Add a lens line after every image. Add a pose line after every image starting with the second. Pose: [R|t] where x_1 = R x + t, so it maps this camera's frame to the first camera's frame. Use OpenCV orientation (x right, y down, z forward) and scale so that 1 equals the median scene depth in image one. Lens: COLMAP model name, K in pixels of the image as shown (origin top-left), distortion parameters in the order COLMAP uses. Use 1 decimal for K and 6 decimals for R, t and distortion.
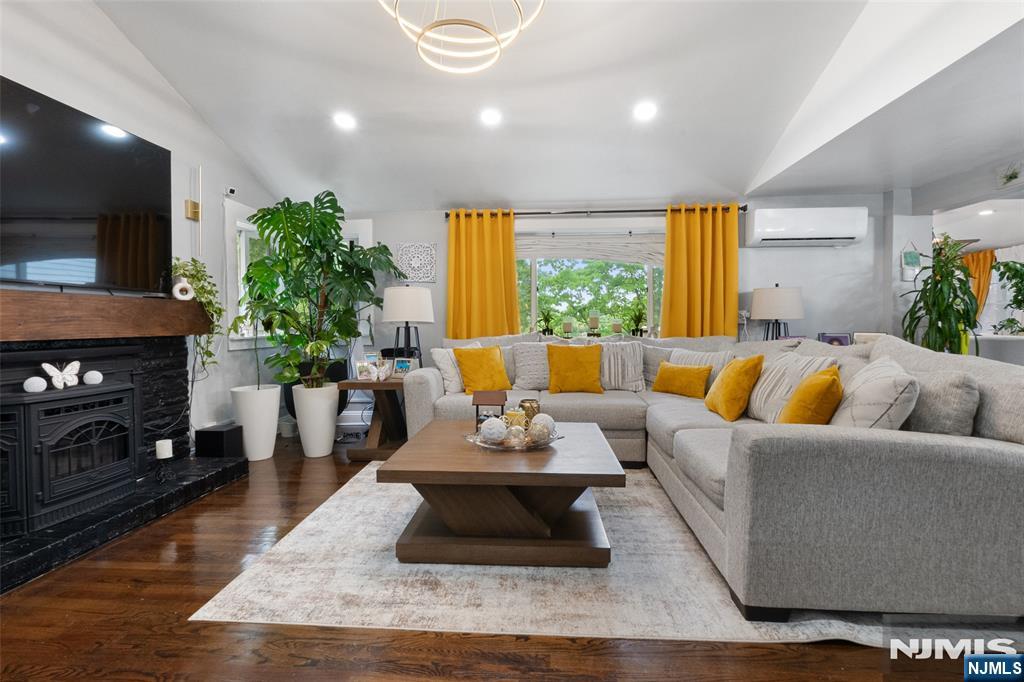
lens RADIAL K [[479.6, 0, 512.0], [0, 479.6, 341.0], [0, 0, 1]] dist [-0.002067, 0.000029]
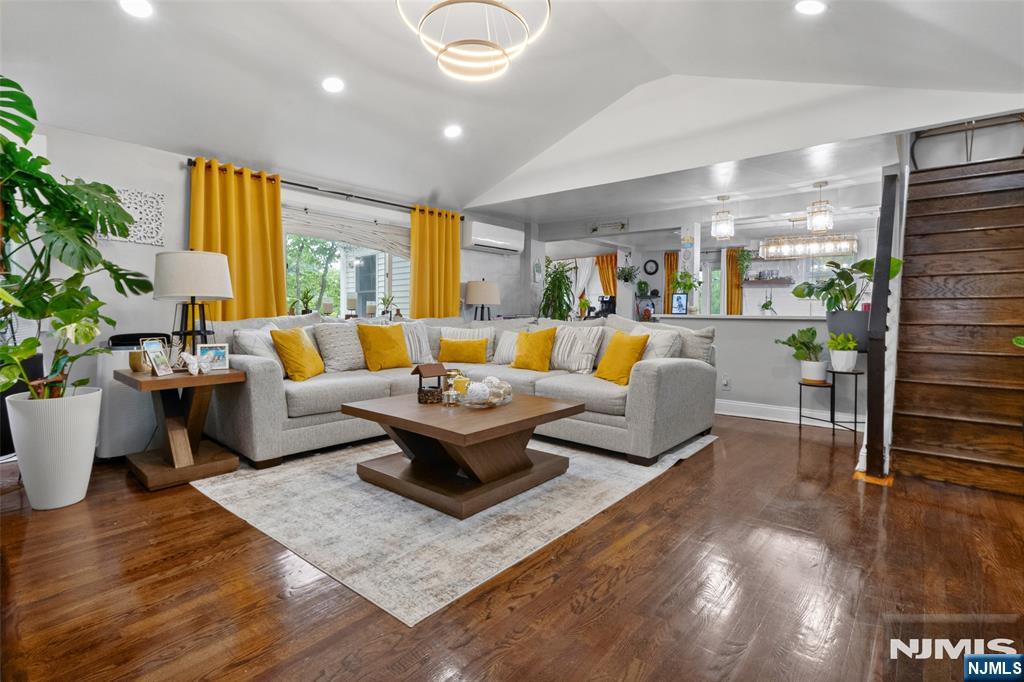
lens RADIAL K [[483.7, 0, 516.5], [0, 483.7, 321.3], [0, 0, 1]] dist [-0.000967, -0.000119]
pose [[0.587820, -0.005741, 0.808972, -0.849707], [0.016477, 0.999852, -0.004877, 0.016952], [-0.808824, 0.016196, 0.587827, 0.203886]]
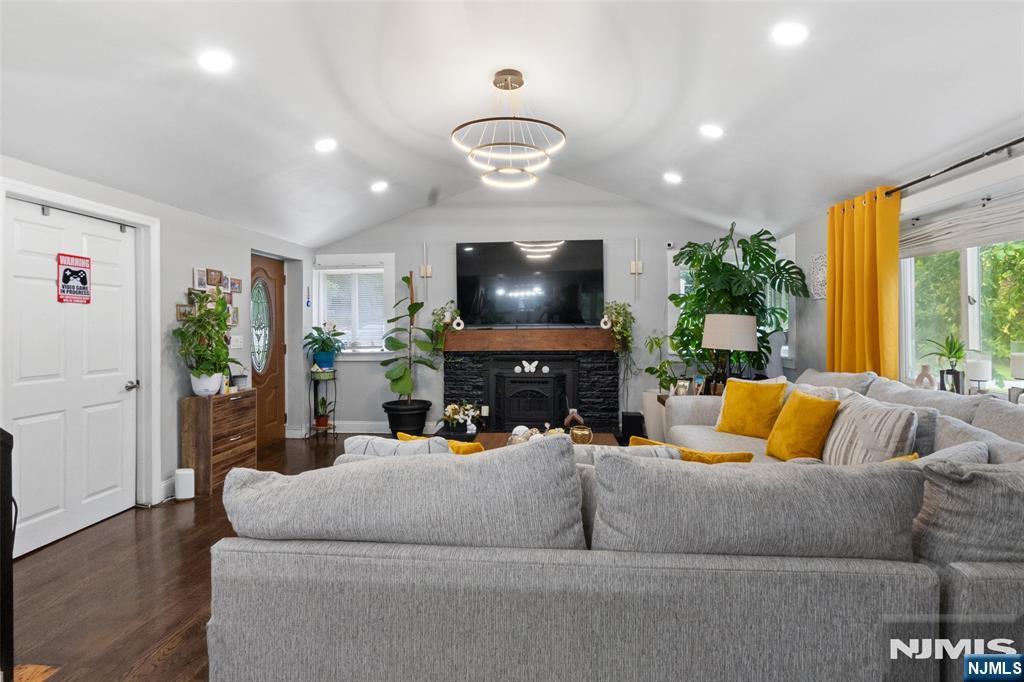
lens RADIAL K [[483.7, 0, 516.5], [0, 483.7, 321.3], [0, 0, 1]] dist [-0.000967, -0.000119]
pose [[0.002731, 0.000508, -0.999996, 1.225484], [-0.028765, 0.999586, 0.000429, -0.130231], [0.999582, 0.028764, 0.002744, 0.878785]]
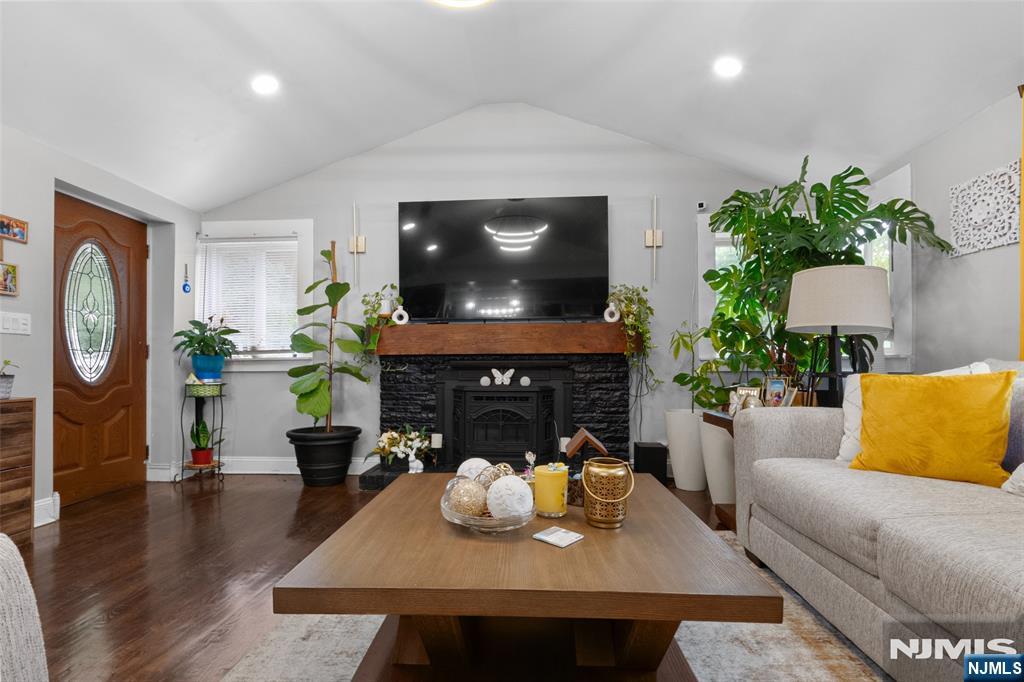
lens RADIAL K [[477.3, 0, 505.5], [0, 477.3, 359.3], [0, 0, 1]] dist [-0.001221, -0.000249]
pose [[0.024705, -0.005790, -0.999678, 0.557622], [-0.031435, 0.999484, -0.006566, 0.022838], [0.999200, 0.031587, 0.024510, 0.920396]]
